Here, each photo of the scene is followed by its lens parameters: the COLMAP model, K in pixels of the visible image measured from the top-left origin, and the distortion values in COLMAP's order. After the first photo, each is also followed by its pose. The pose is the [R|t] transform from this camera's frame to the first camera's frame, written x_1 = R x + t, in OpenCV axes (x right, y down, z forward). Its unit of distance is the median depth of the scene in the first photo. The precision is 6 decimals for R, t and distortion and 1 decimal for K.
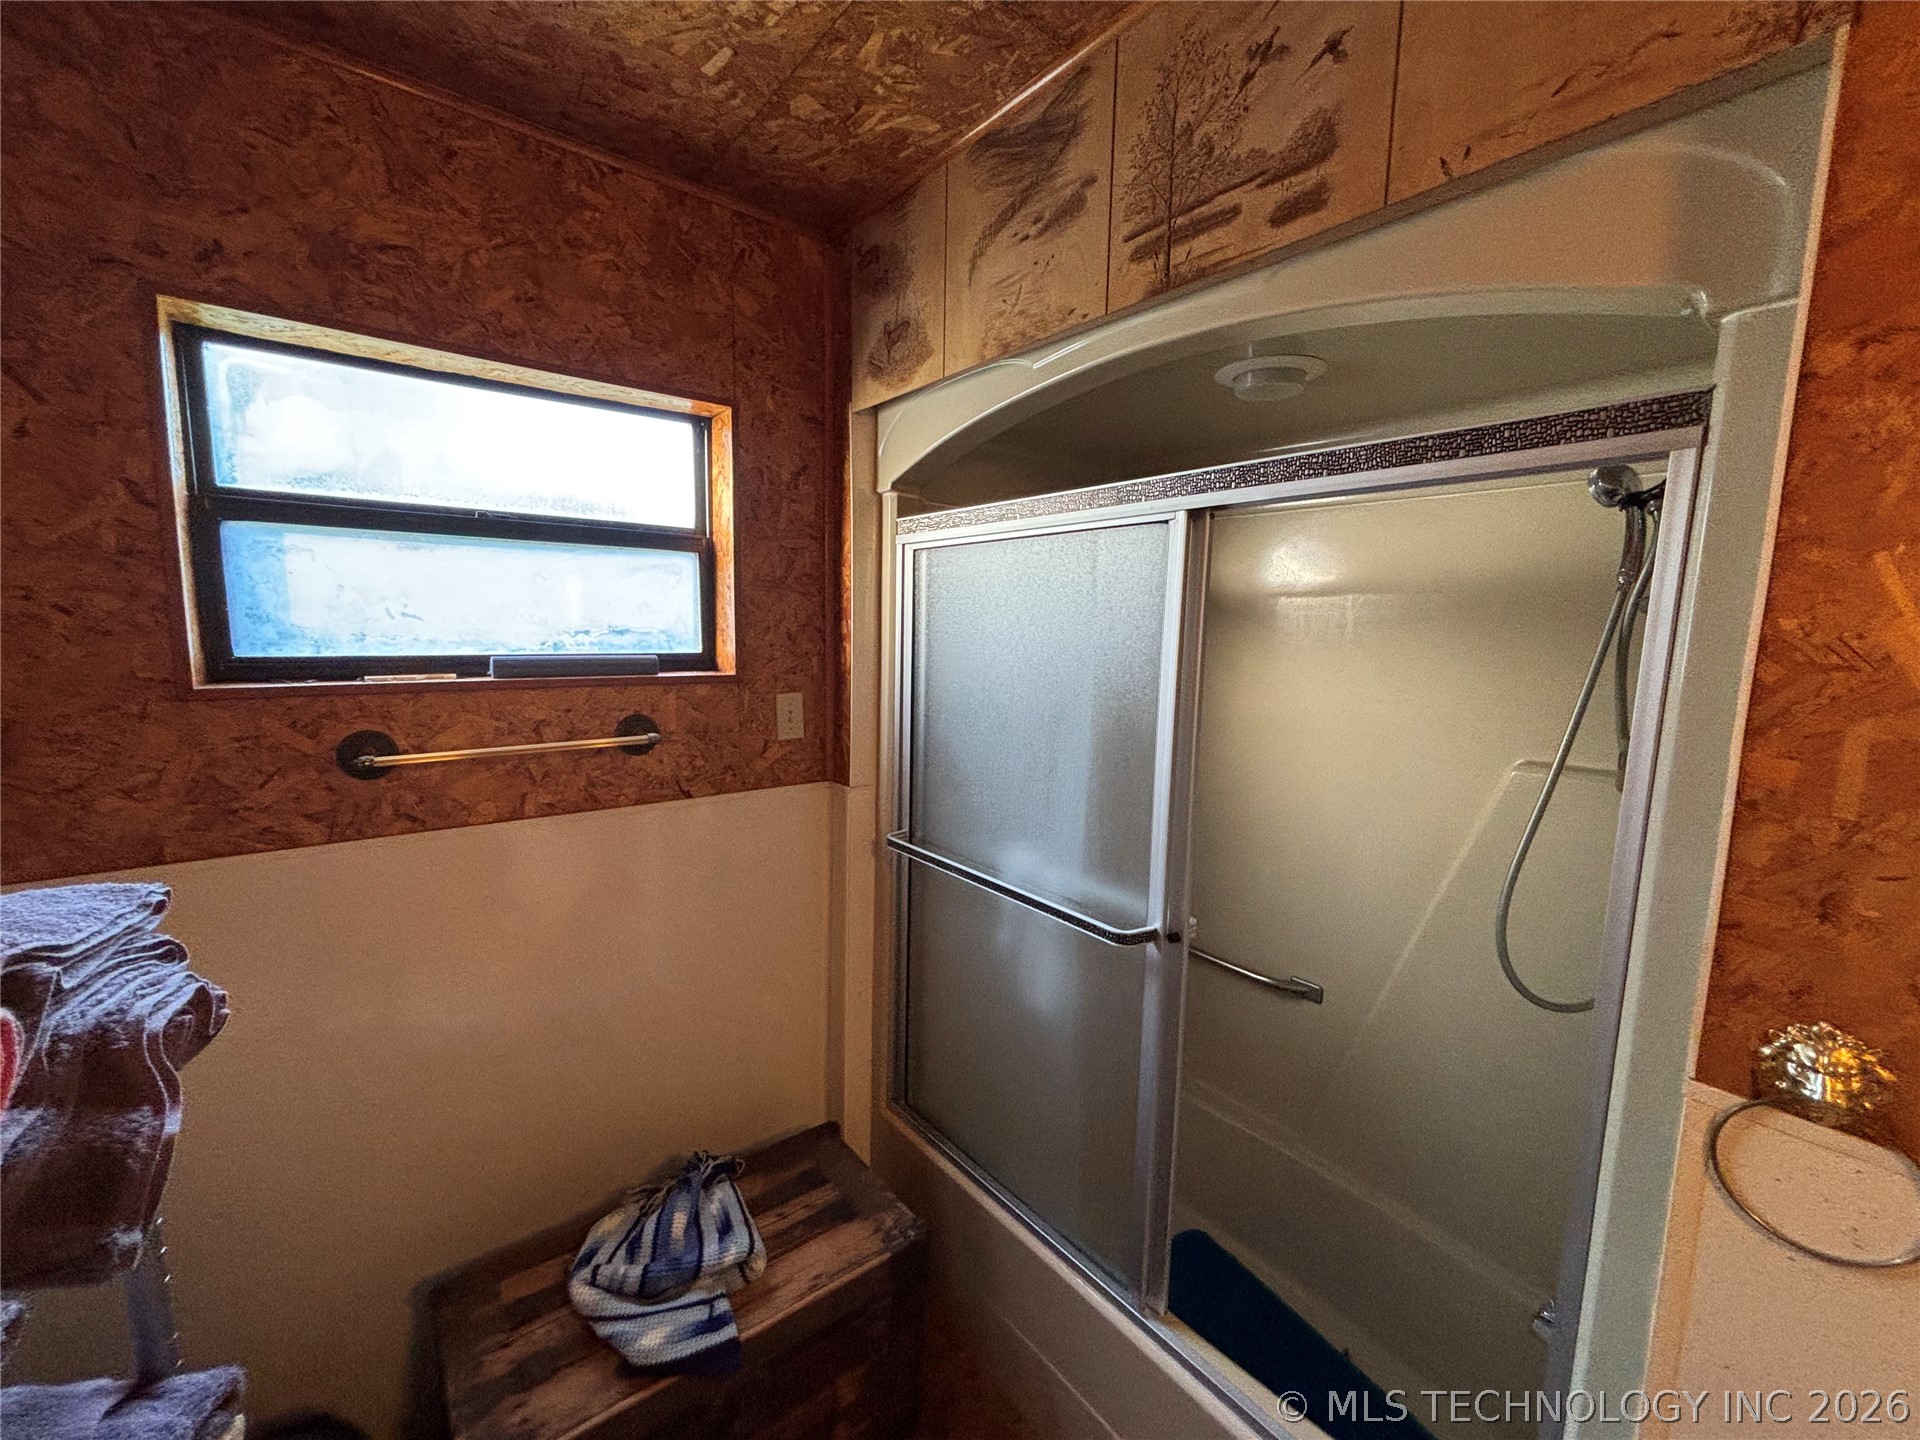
lens RADIAL K [[775.4, 0, 956.0], [0, 775.4, 722.8], [0, 0, 1]] dist [-0.001106, -0.000432]
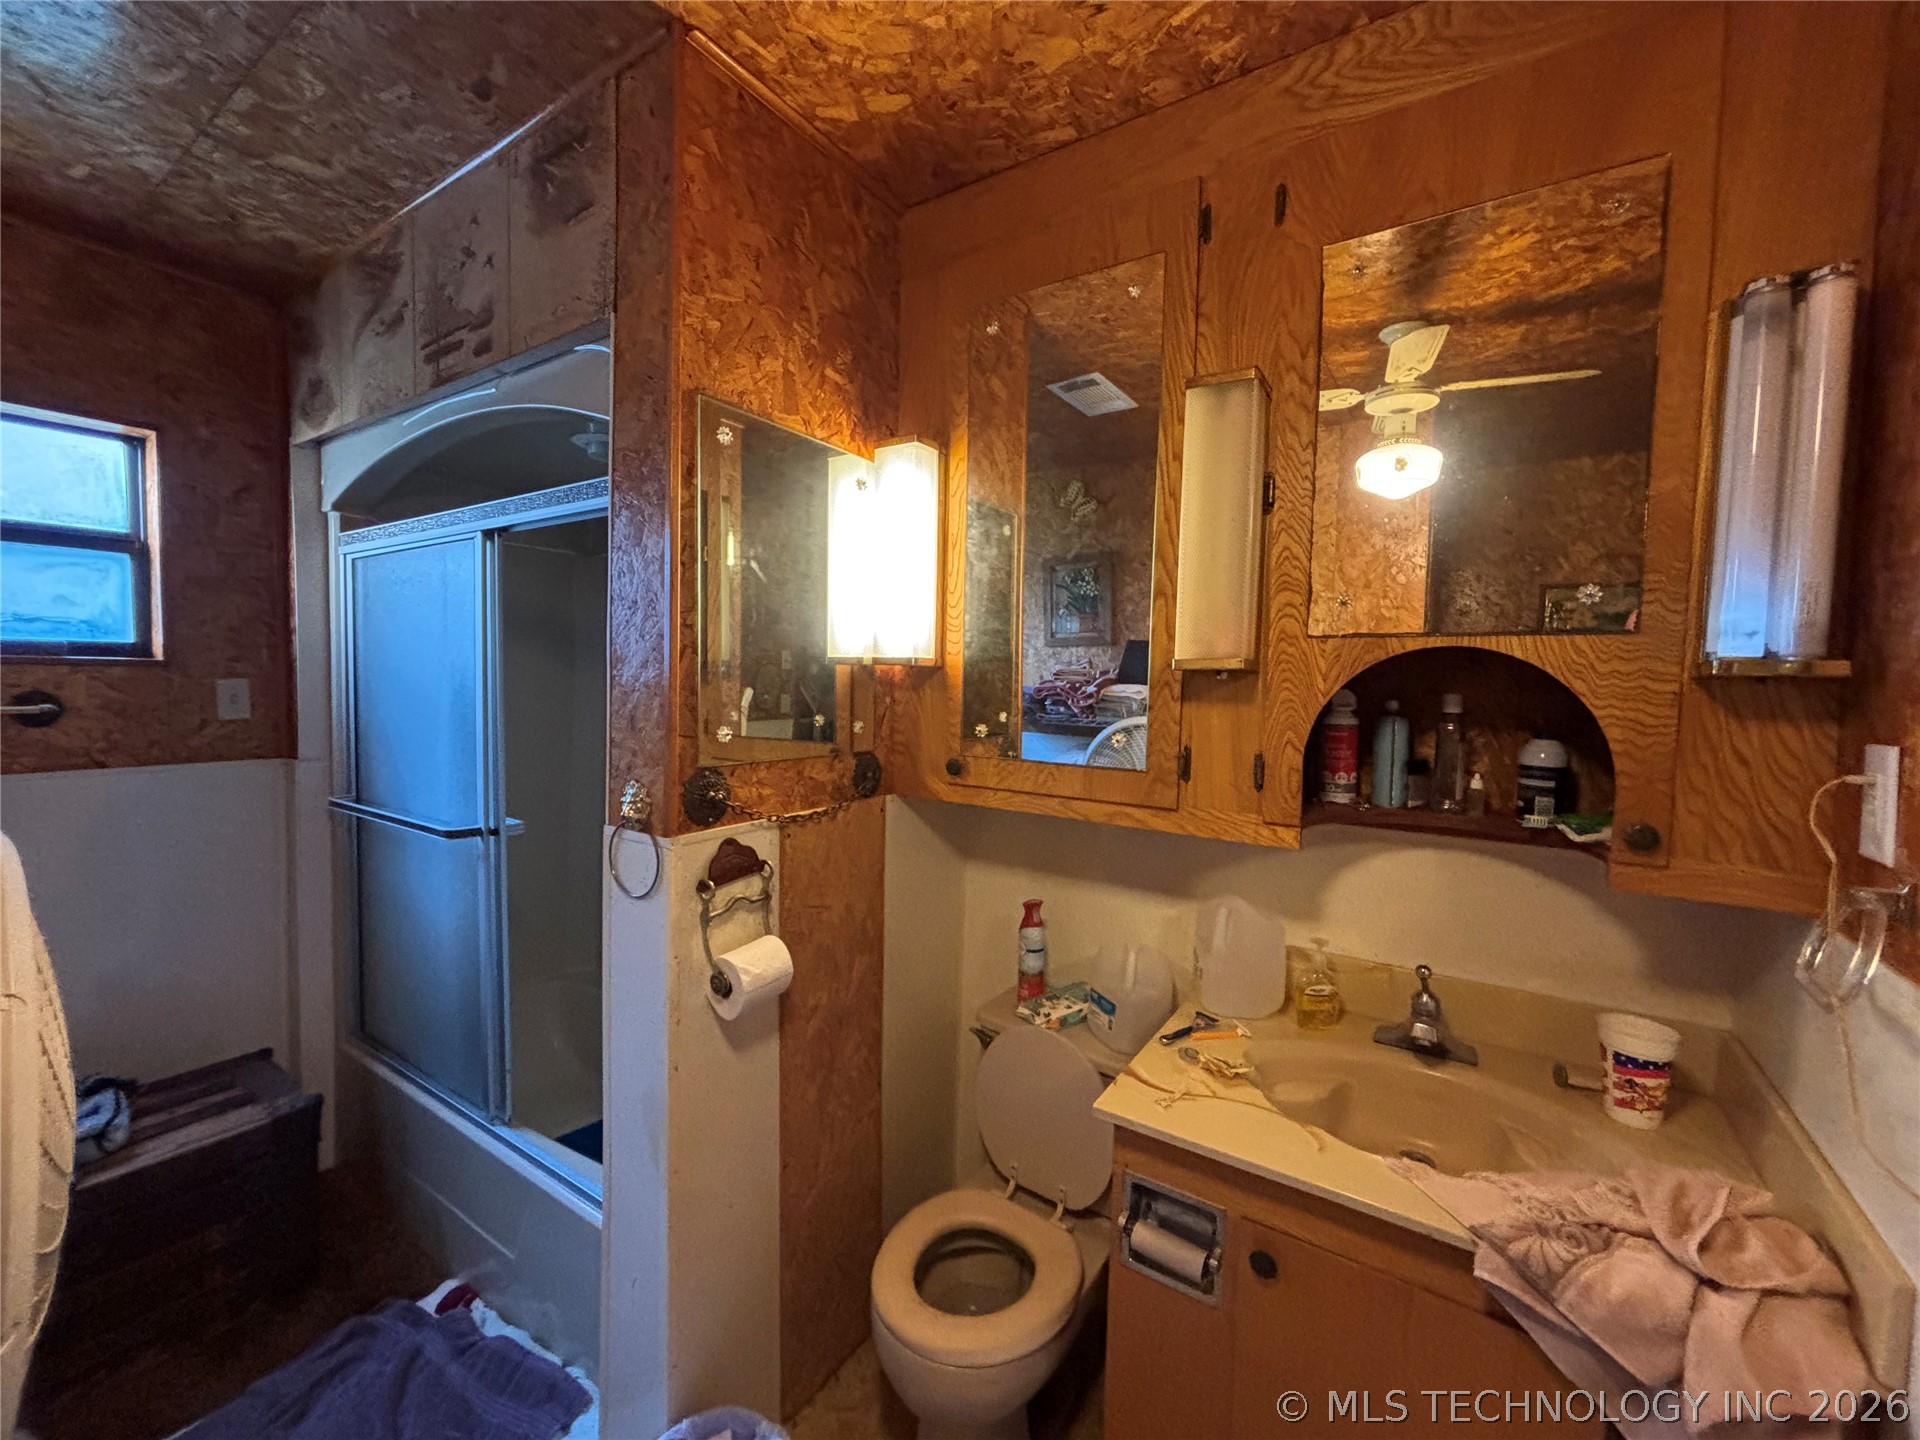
lens RADIAL K [[775.4, 0, 962.1], [0, 775.4, 715.2], [0, 0, 1]] dist [-0.001106, -0.000432]
pose [[0.949214, -0.020296, 0.313976, 0.482846], [0.041202, 0.997342, -0.060093, 0.138848], [-0.311922, 0.069977, 0.947527, -0.451720]]
